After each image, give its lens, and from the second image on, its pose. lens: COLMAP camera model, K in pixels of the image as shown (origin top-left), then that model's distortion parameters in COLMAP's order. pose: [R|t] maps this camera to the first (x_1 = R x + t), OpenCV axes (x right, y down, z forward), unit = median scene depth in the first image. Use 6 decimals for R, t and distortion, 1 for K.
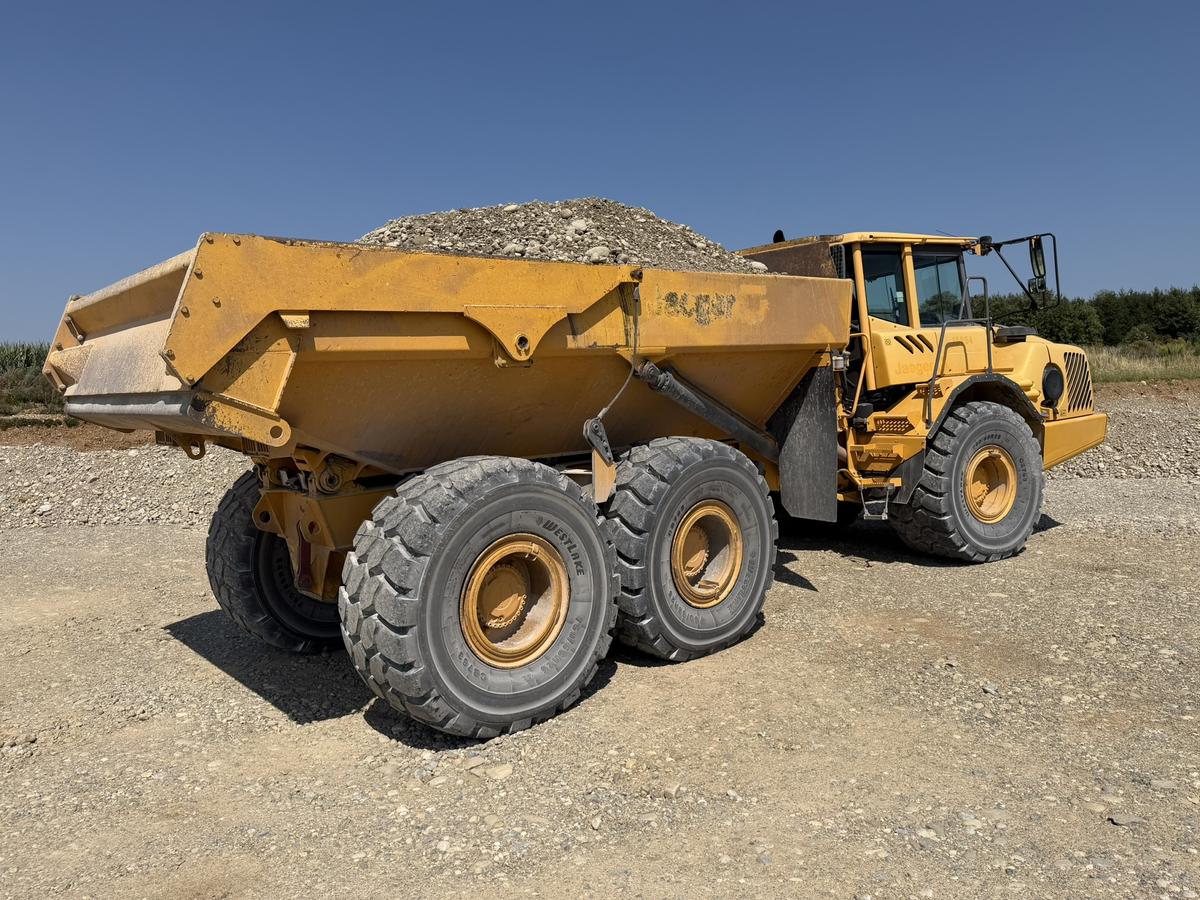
lens RADIAL K [[820.1, 0, 593.3], [0, 820.1, 449.1], [0, 0, 1]] dist [0.178695, -0.285929]
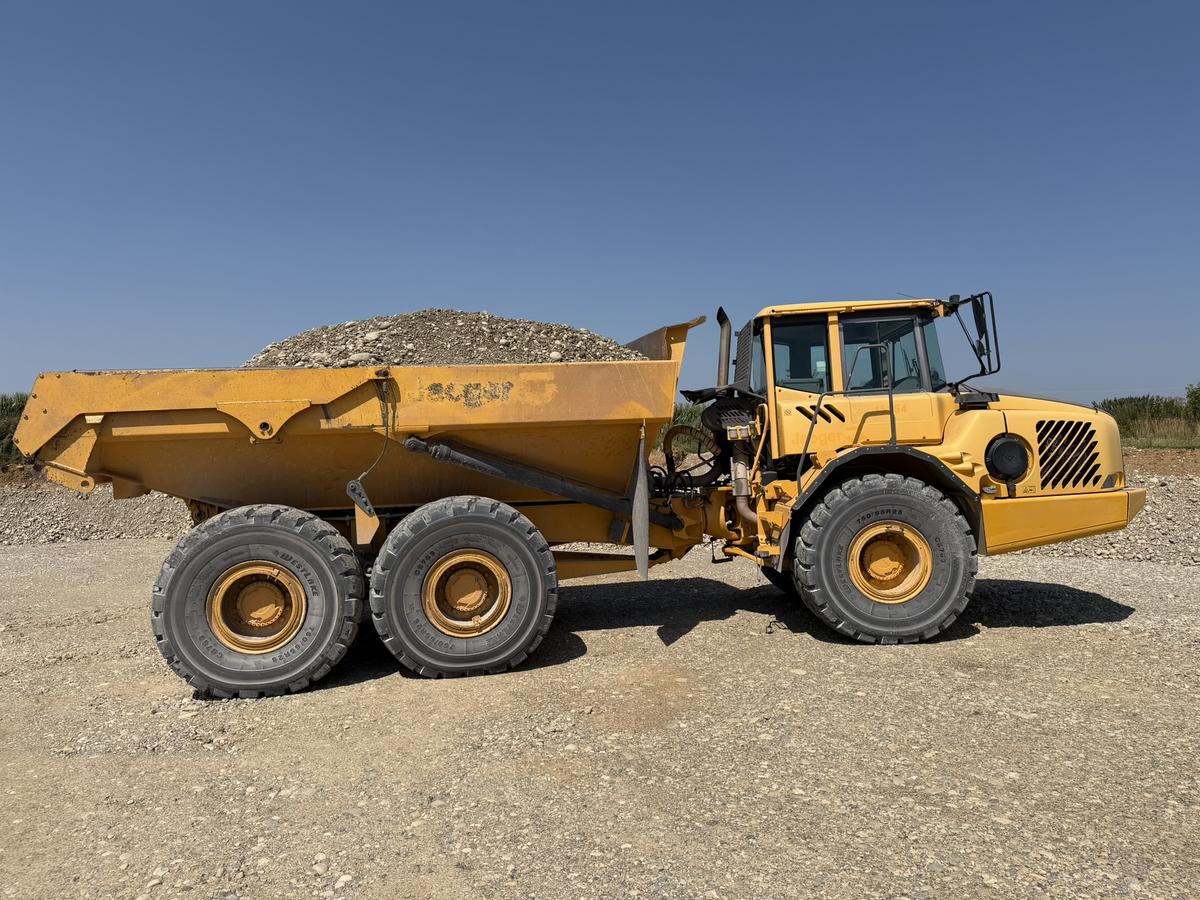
lens RADIAL K [[829.5, 0, 600.0], [0, 829.5, 450.0], [0, 0, 1]] dist [0.194223, -0.348315]
pose [[0.869568, 0.019788, -0.493416, 0.977216], [-0.044124, 0.998314, -0.037724, -0.050025], [0.491837, 0.054575, 0.868975, 0.006458]]
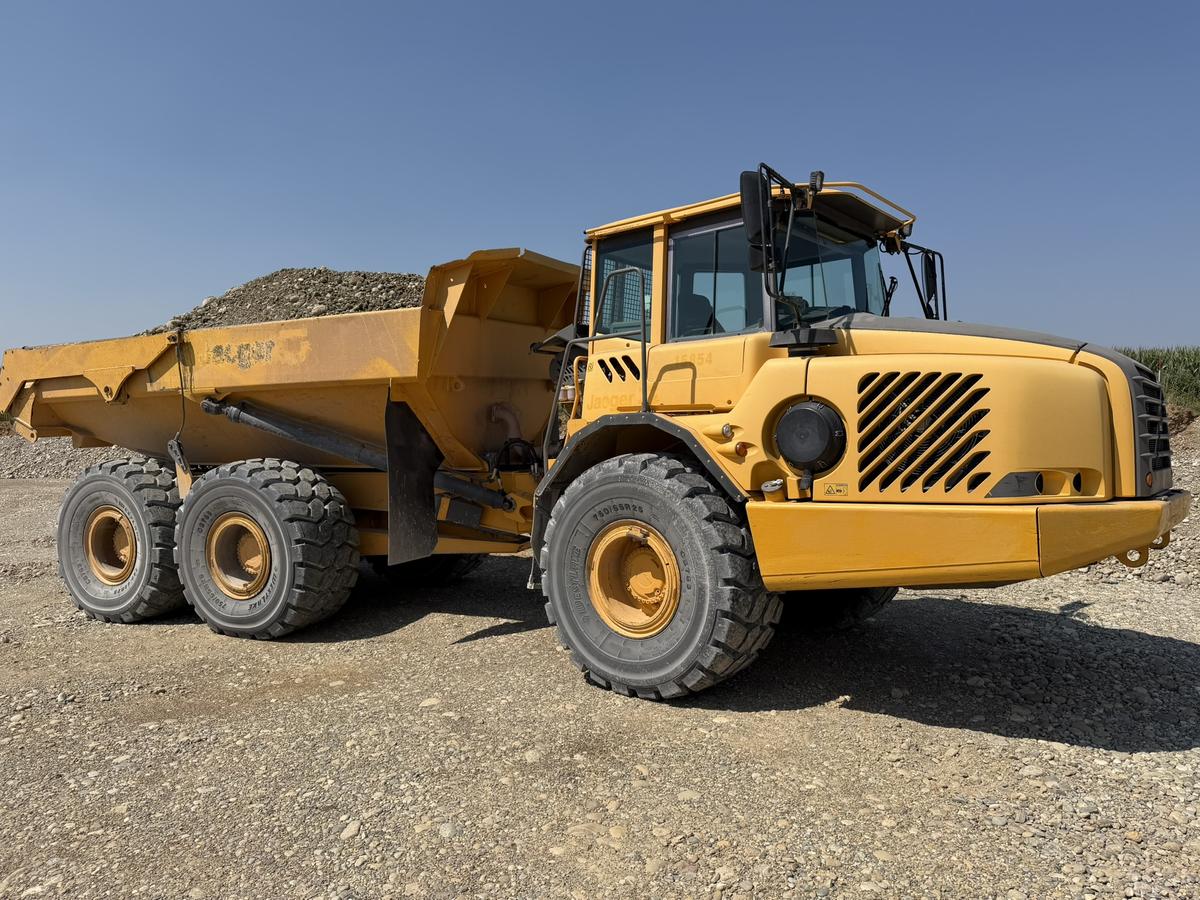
lens RADIAL K [[826.7, 0, 605.0], [0, 826.7, 448.3], [0, 0, 1]] dist [0.115693, -0.150091]
pose [[0.387789, 0.071717, -0.918954, 1.577620], [-0.064943, 0.996617, 0.050373, -0.138135], [0.919458, 0.040145, 0.391134, 1.070132]]
